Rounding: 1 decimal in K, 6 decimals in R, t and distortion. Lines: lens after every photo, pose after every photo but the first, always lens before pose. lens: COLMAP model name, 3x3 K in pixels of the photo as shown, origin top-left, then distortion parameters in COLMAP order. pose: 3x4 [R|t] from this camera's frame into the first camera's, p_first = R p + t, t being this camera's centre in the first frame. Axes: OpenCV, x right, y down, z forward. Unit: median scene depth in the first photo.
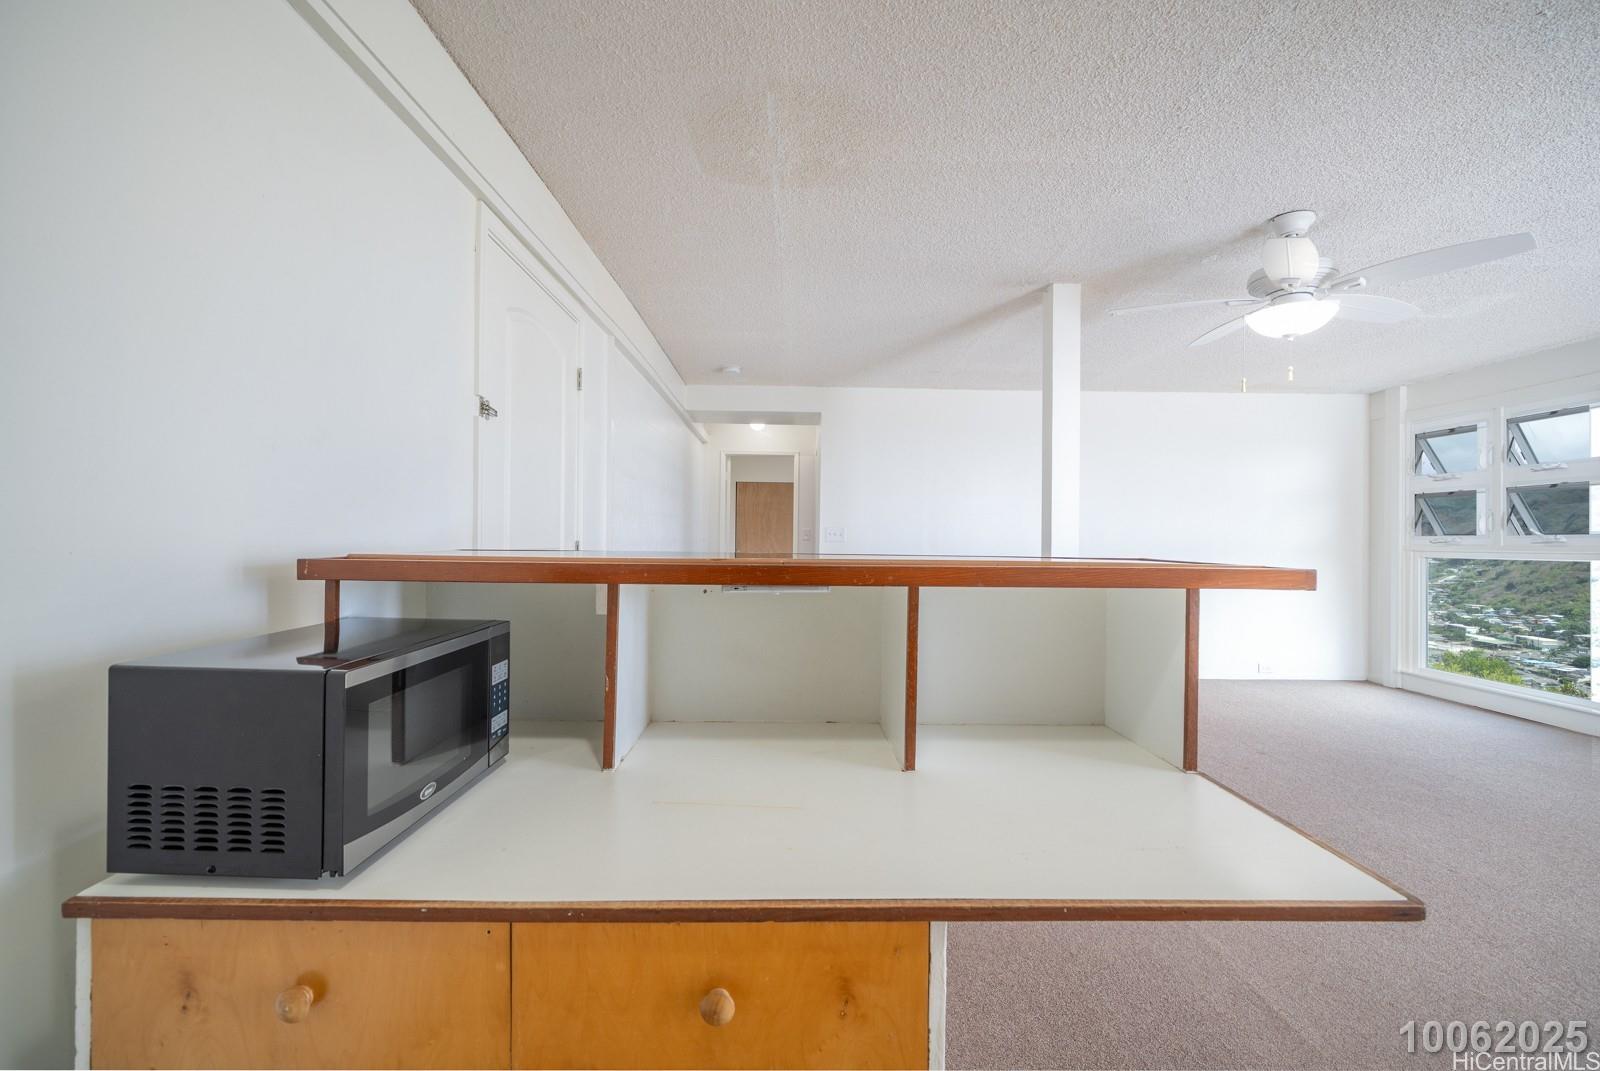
lens RADIAL K [[694.2, 0, 794.4], [0, 694.2, 532.4], [0, 0, 1]] dist [-0.000658, 0.000003]
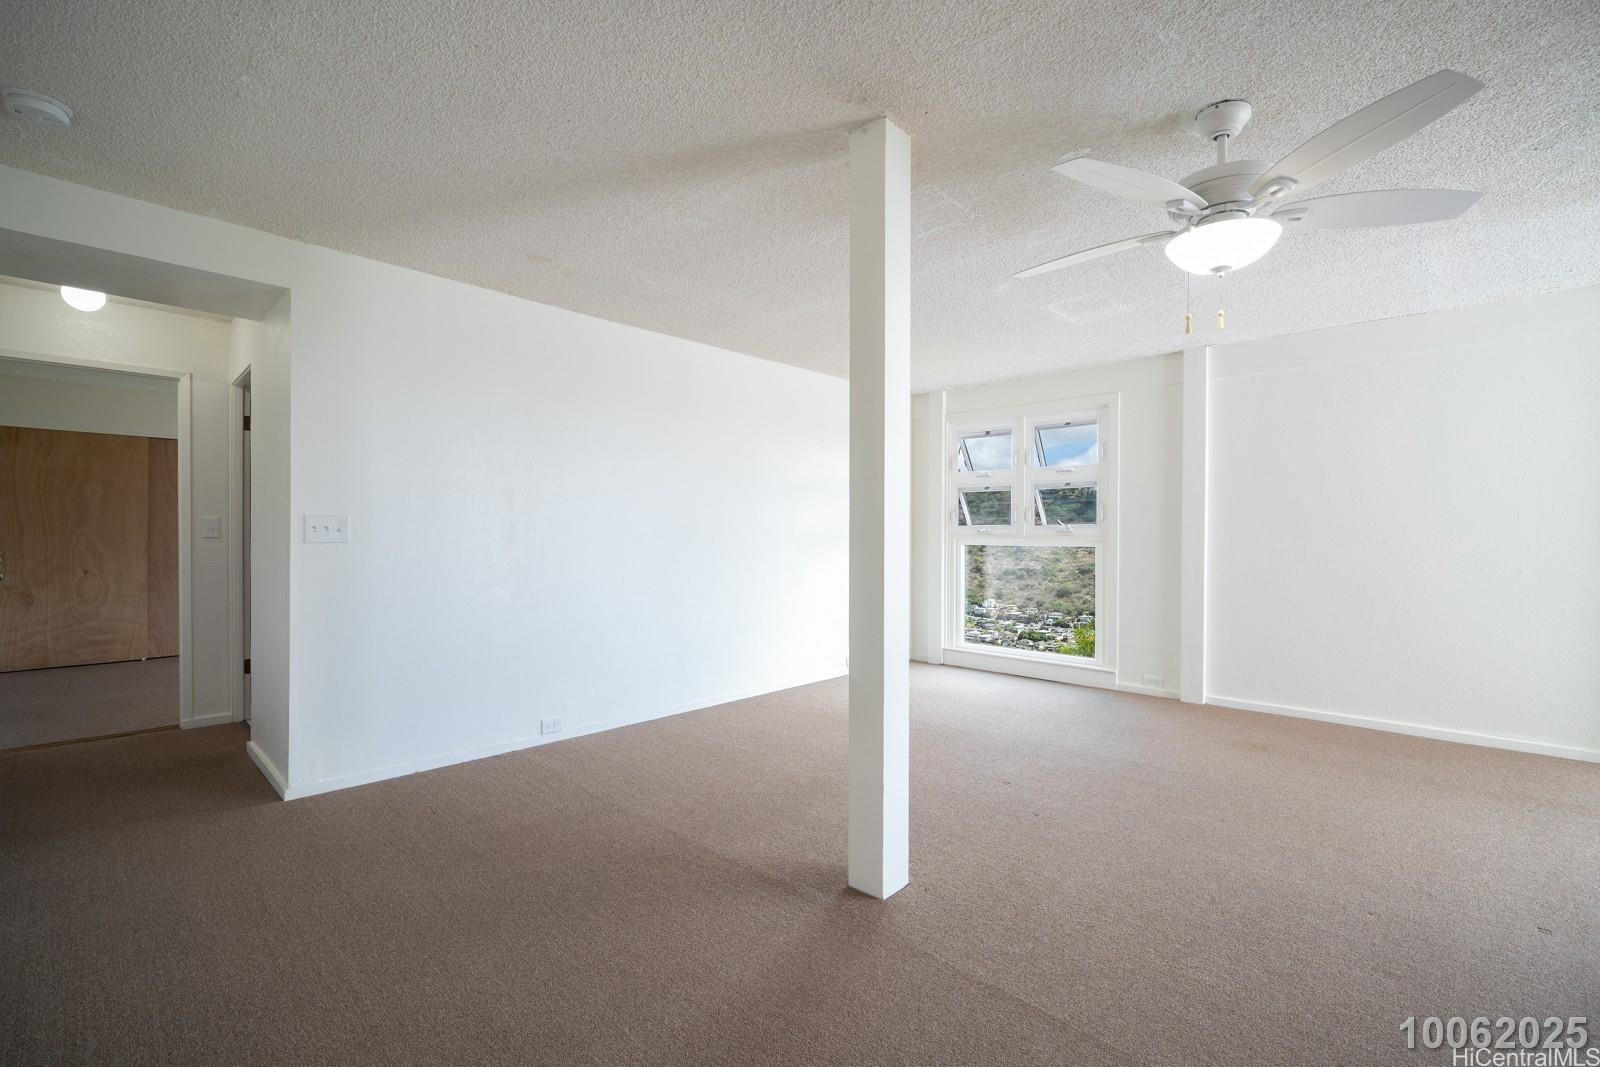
lens RADIAL K [[690.4, 0, 805.1], [0, 690.4, 535.3], [0, 0, 1]] dist [-0.002172, 0.000039]
pose [[0.688214, -0.014264, 0.725368, -0.118213], [-0.001346, 0.999780, 0.020937, -0.005713], [-0.725507, -0.015386, 0.688043, 0.630508]]
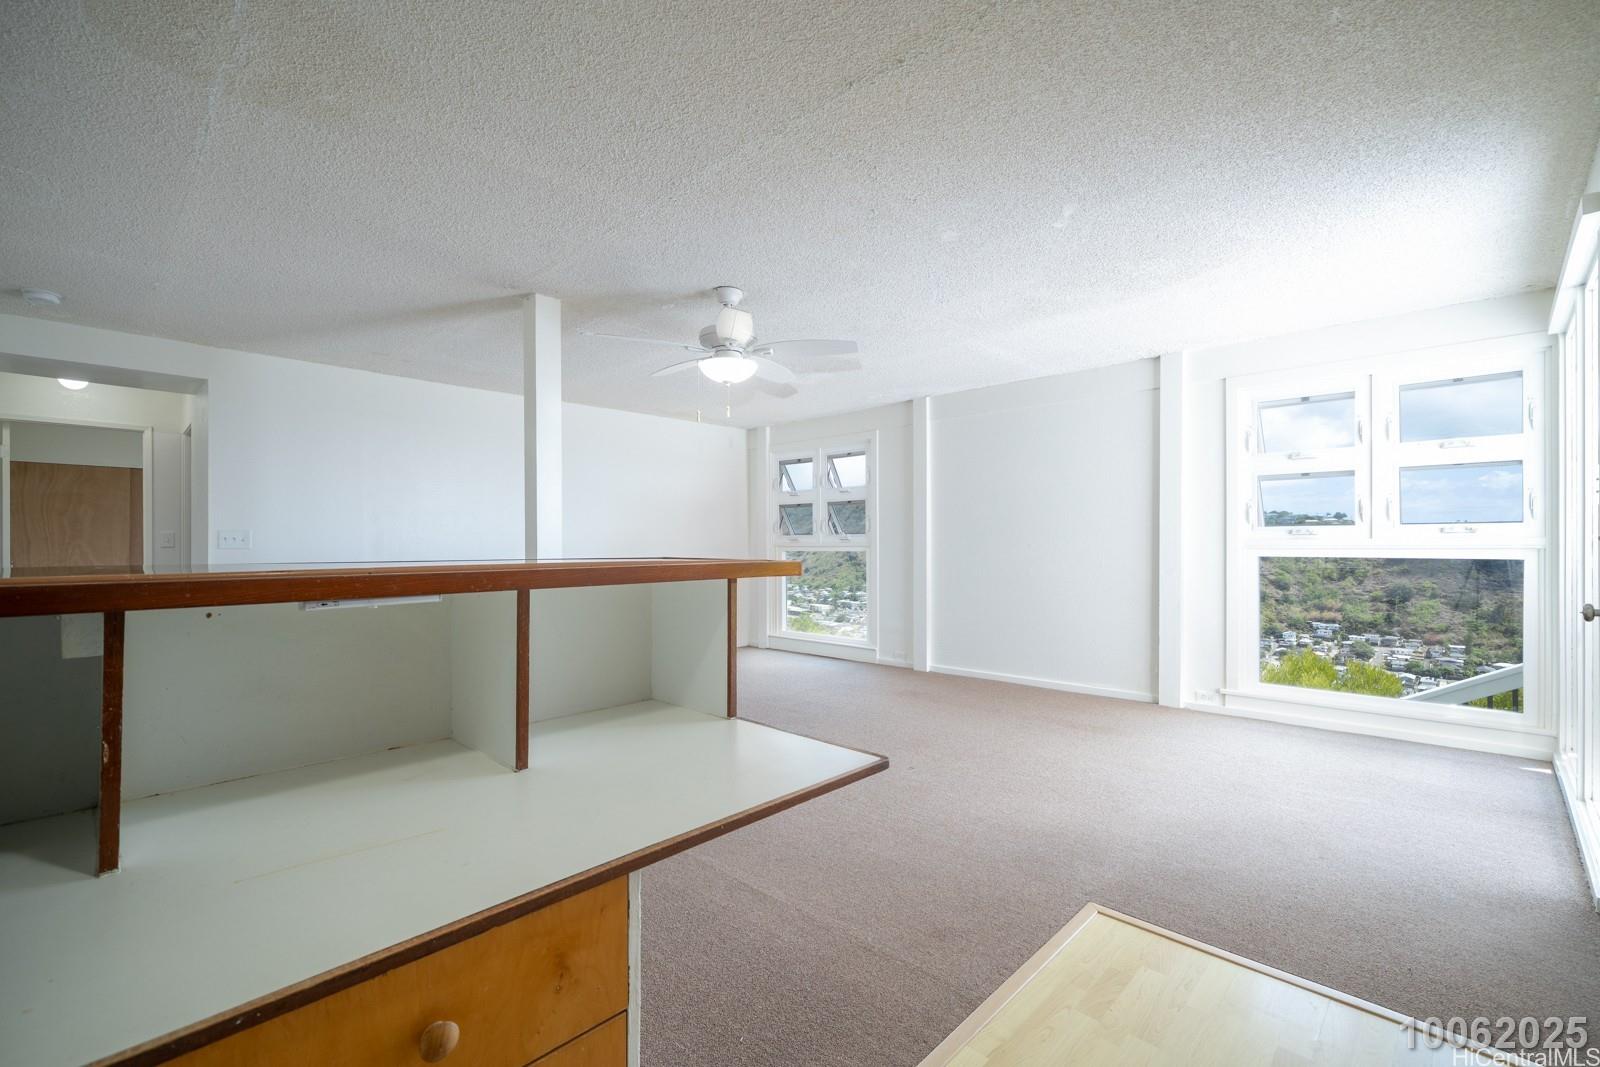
lens RADIAL K [[696.6, 0, 803.3], [0, 696.6, 539.6], [0, 0, 1]] dist [-0.001635, -0.000213]
pose [[0.694906, -0.010117, 0.719030, -0.097329], [0.004948, 0.999945, 0.009288, -0.001224], [-0.719084, -0.002896, 0.694917, -0.003191]]
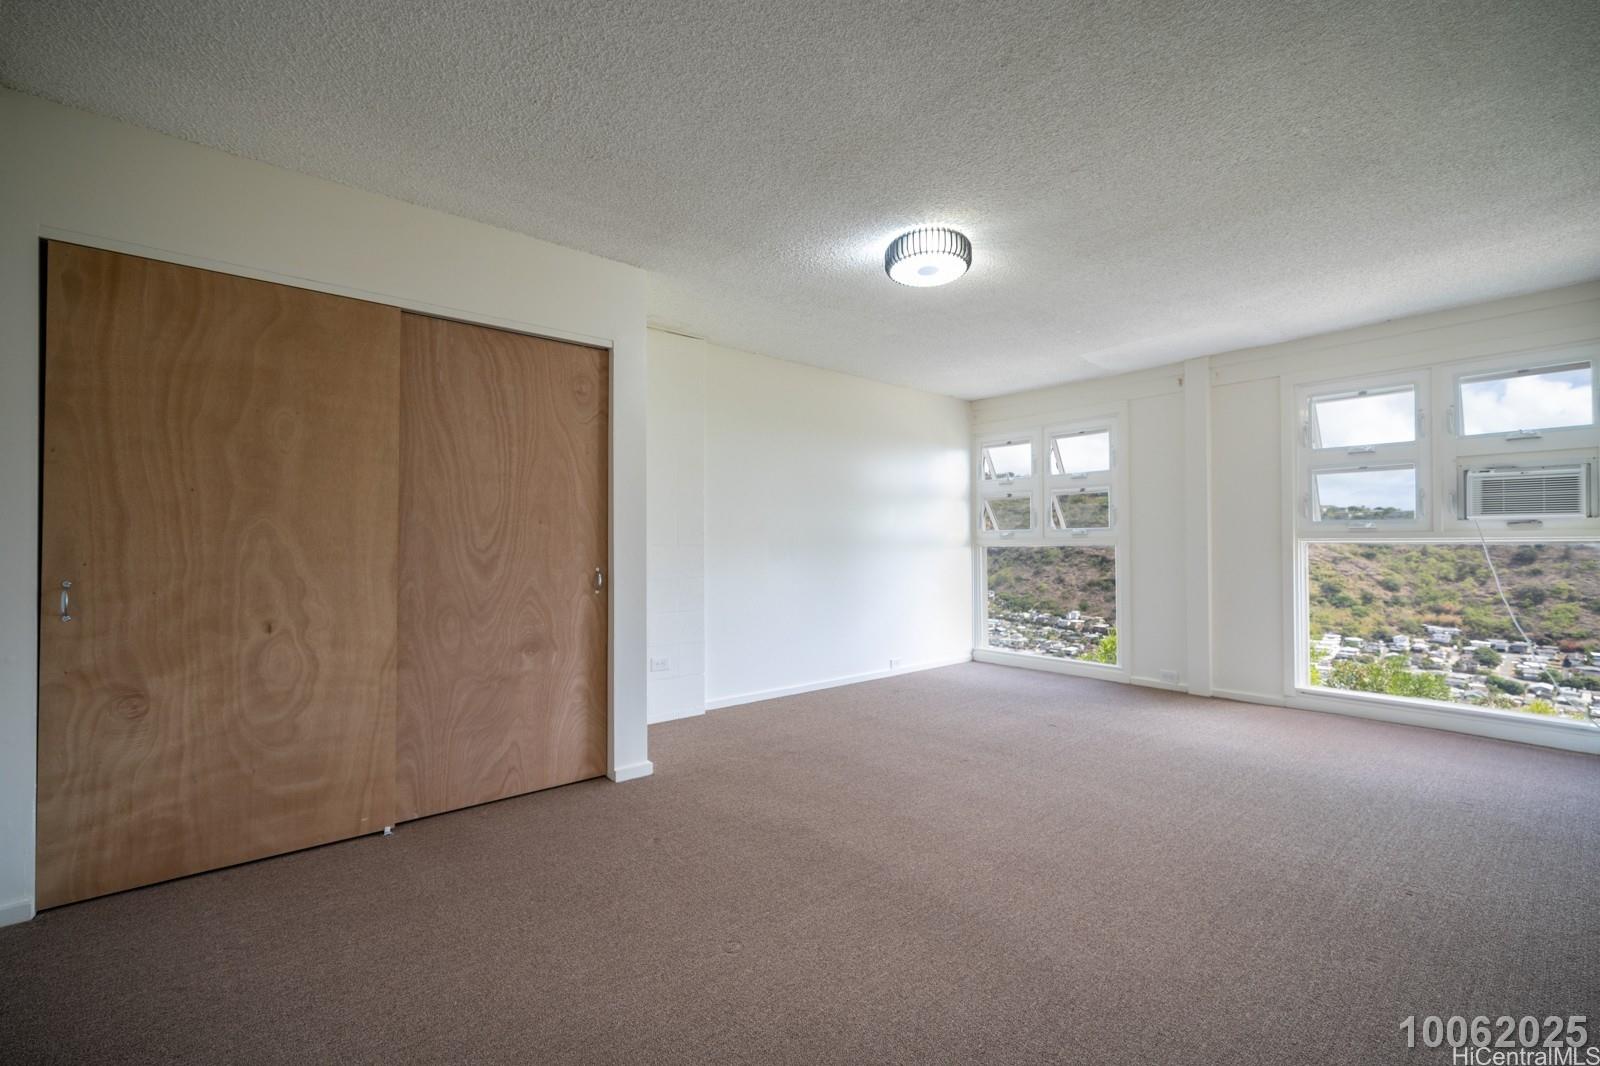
lens RADIAL K [[683.5, 0, 806.9], [0, 683.5, 534.3], [0, 0, 1]] dist [-0.002979, -0.000042]
pose [[0.757973, -0.007260, 0.652245, -0.144434], [0.007266, 0.999970, 0.002687, 0.031983], [-0.652245, 0.002703, 0.758003, 2.201694]]
